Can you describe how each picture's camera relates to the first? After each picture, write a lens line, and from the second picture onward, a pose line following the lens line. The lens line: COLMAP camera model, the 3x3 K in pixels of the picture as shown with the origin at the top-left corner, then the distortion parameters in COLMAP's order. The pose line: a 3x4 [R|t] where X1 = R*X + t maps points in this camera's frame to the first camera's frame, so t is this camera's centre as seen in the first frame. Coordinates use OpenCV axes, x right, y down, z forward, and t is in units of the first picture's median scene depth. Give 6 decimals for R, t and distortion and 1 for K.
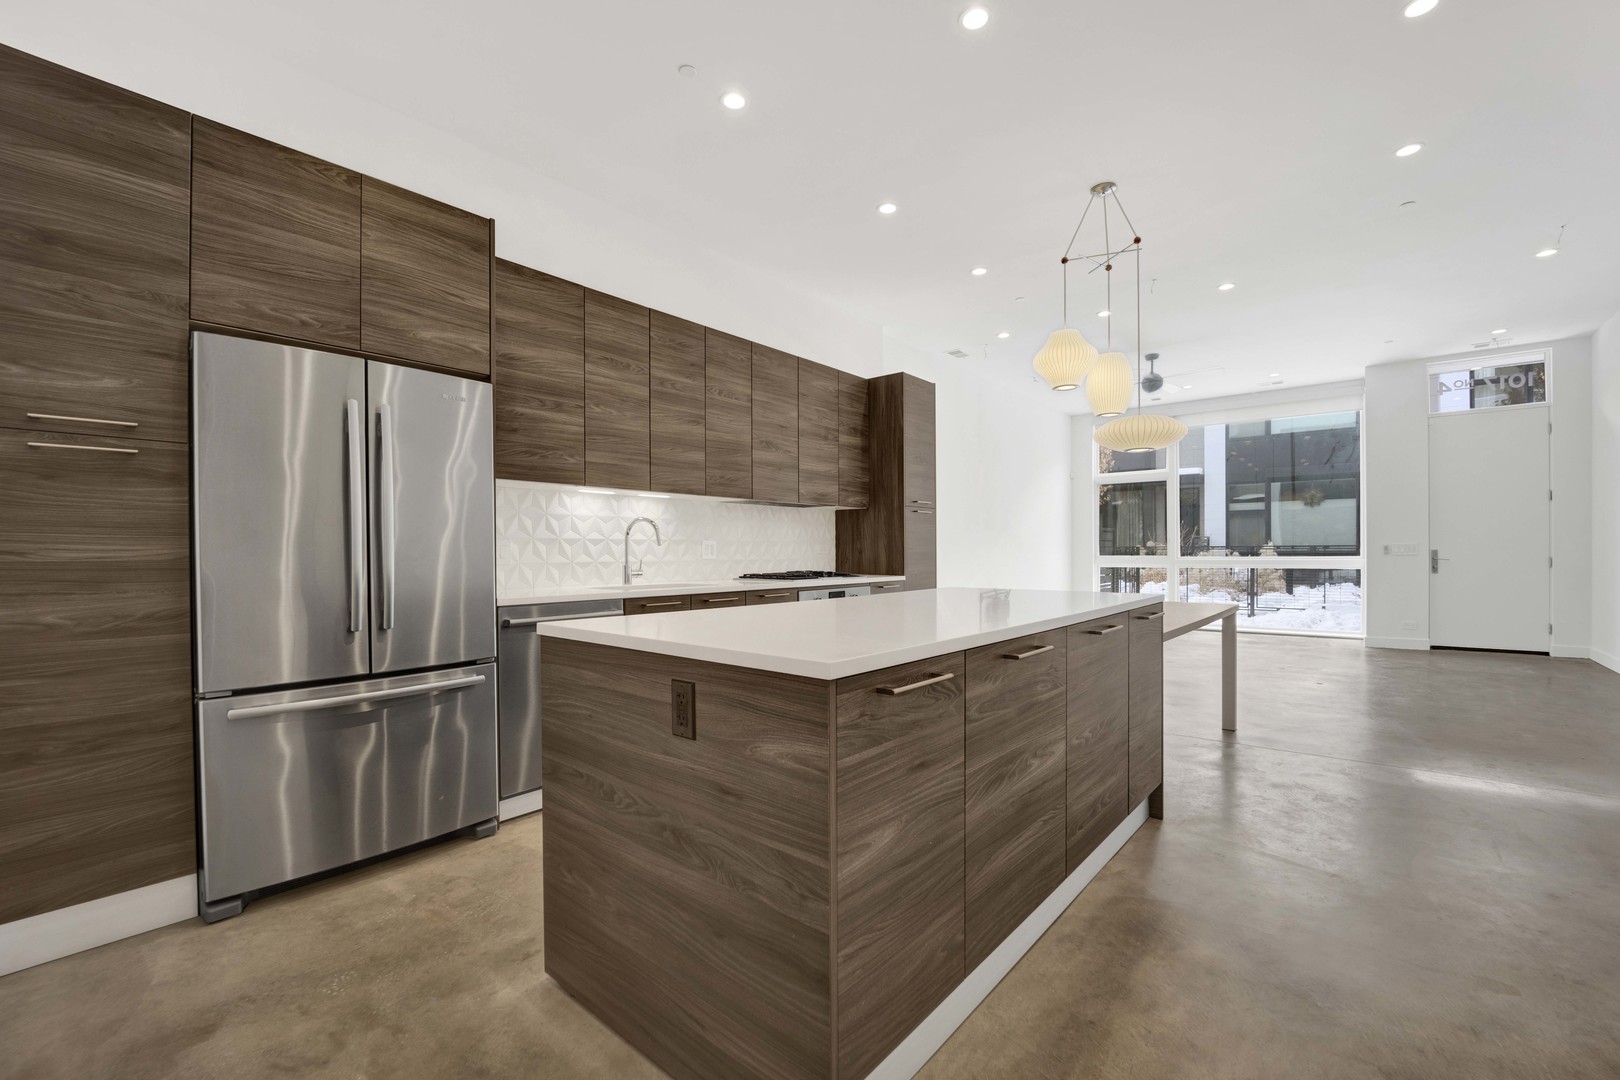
lens RADIAL K [[679.2, 0, 799.1], [0, 679.2, 543.0], [0, 0, 1]] dist [-0.021692, -0.000585]
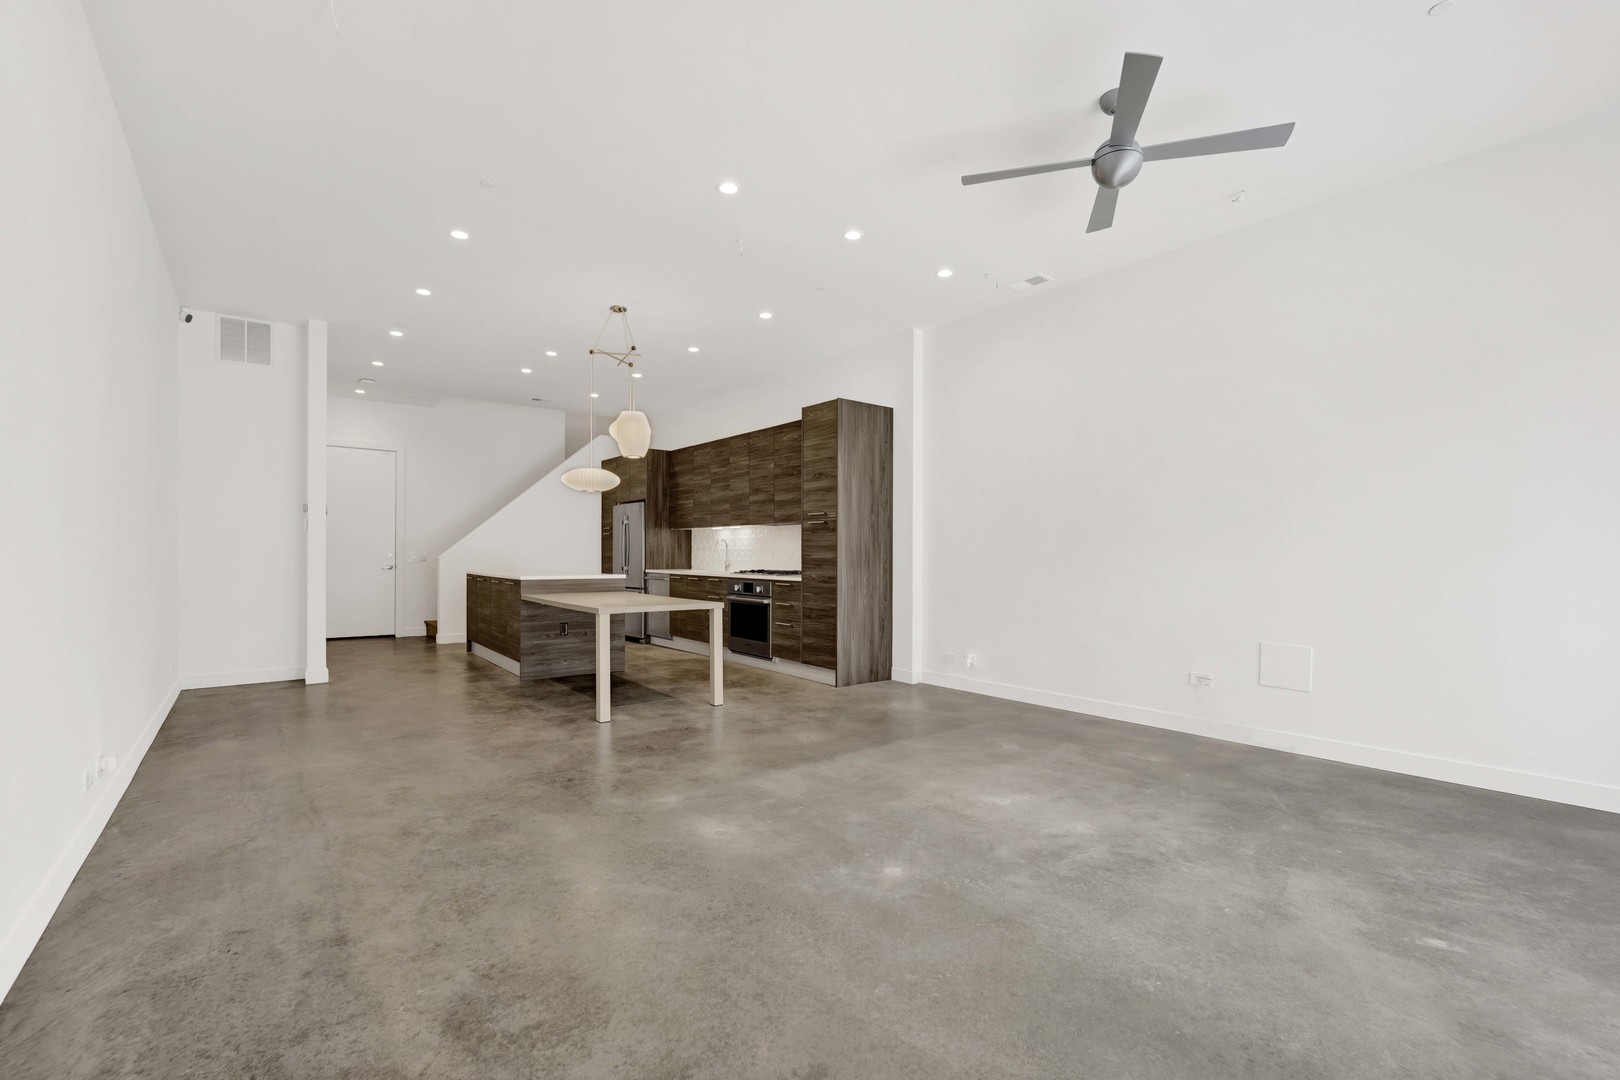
lens RADIAL K [[688.2, 0, 794.5], [0, 688.2, 551.5], [0, 0, 1]] dist [-0.018244, -0.000307]
pose [[-0.201520, 0.001730, -0.979483, 1.591534], [0.008877, 0.999961, -0.000060, 0.002805], [0.979444, -0.008707, -0.201527, 1.451767]]
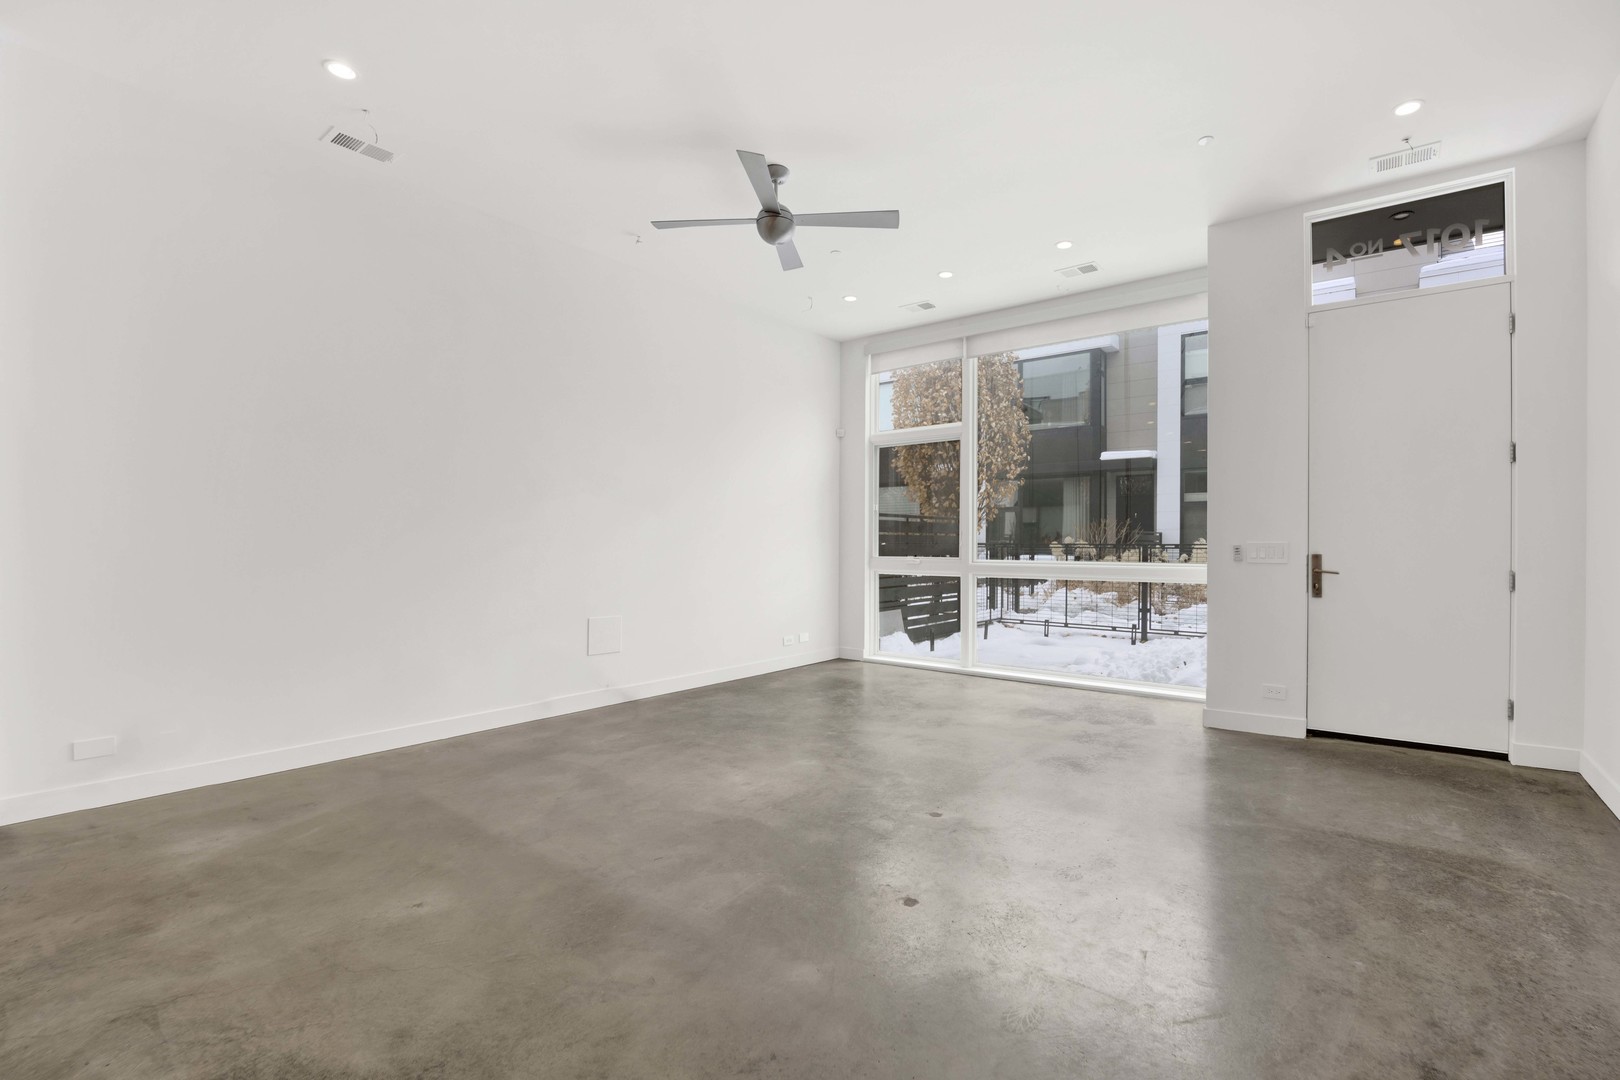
lens RADIAL K [[704.0, 0, 873.6], [0, 704.0, 535.9], [0, 0, 1]] dist [-0.020291, -0.000292]
pose [[0.997546, 0.011715, 0.069023, 0.916198], [-0.011591, 0.999930, -0.002192, 0.000035], [-0.069044, 0.001386, 0.997613, 0.750002]]
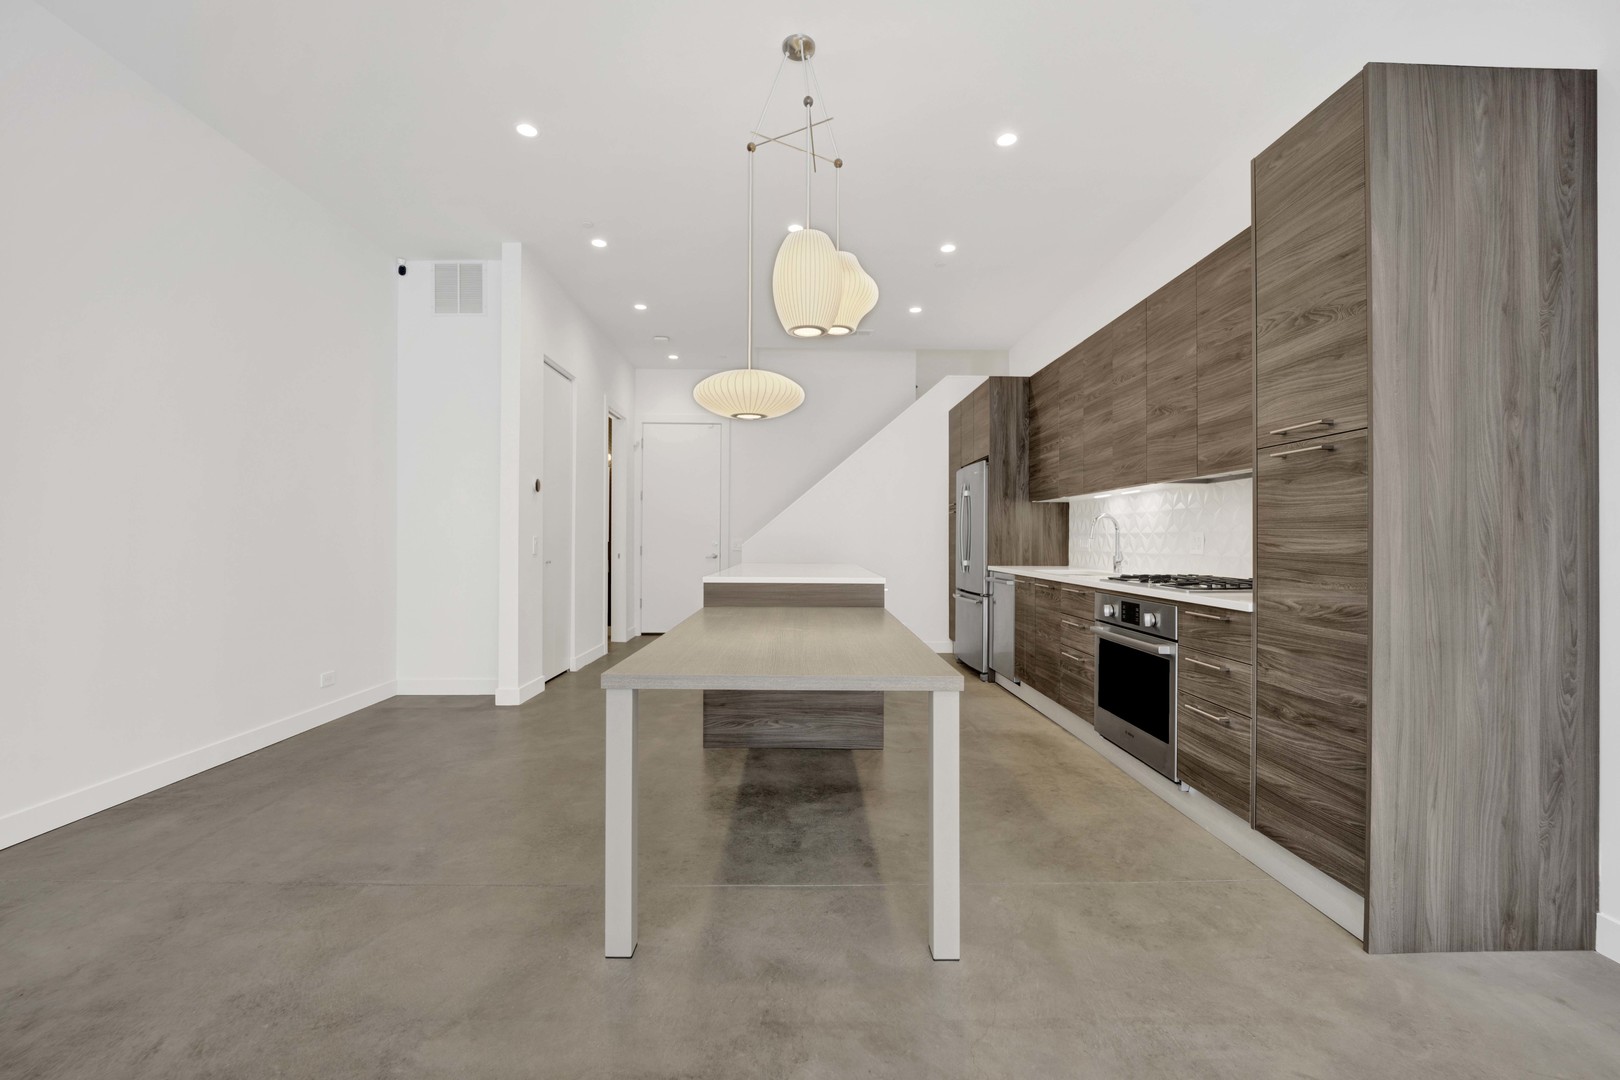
lens RADIAL K [[677.4, 0, 805.2], [0, 677.4, 535.4], [0, 0, 1]] dist [-0.018969, -0.000169]
pose [[-0.751149, -0.003108, -0.660125, 0.802873], [0.006342, 0.999909, -0.011924, 0.007562], [0.660102, -0.013143, -0.751061, 1.342770]]
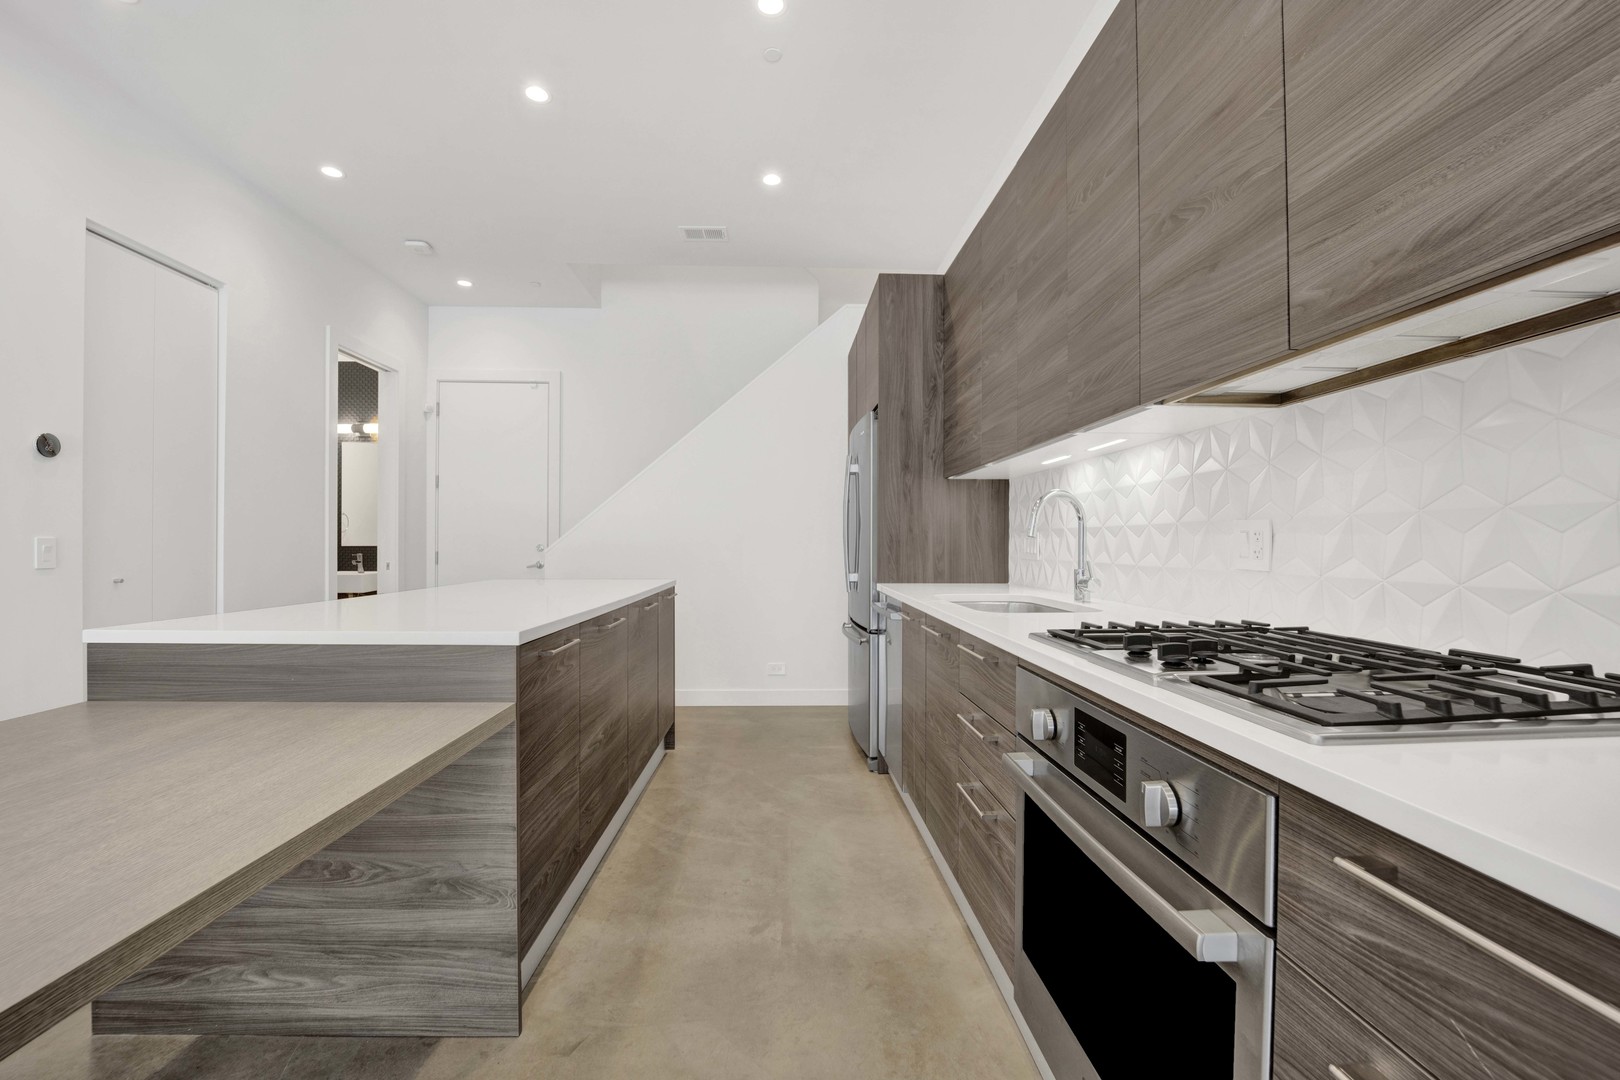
lens RADIAL K [[684.7, 0, 801.0], [0, 684.7, 542.6], [0, 0, 1]] dist [-0.016093, -0.000012]
pose [[-0.737133, 0.003252, -0.675739, 0.308911], [0.009947, 0.999932, -0.006039, 0.008676], [0.675674, -0.011173, -0.737116, 1.138922]]
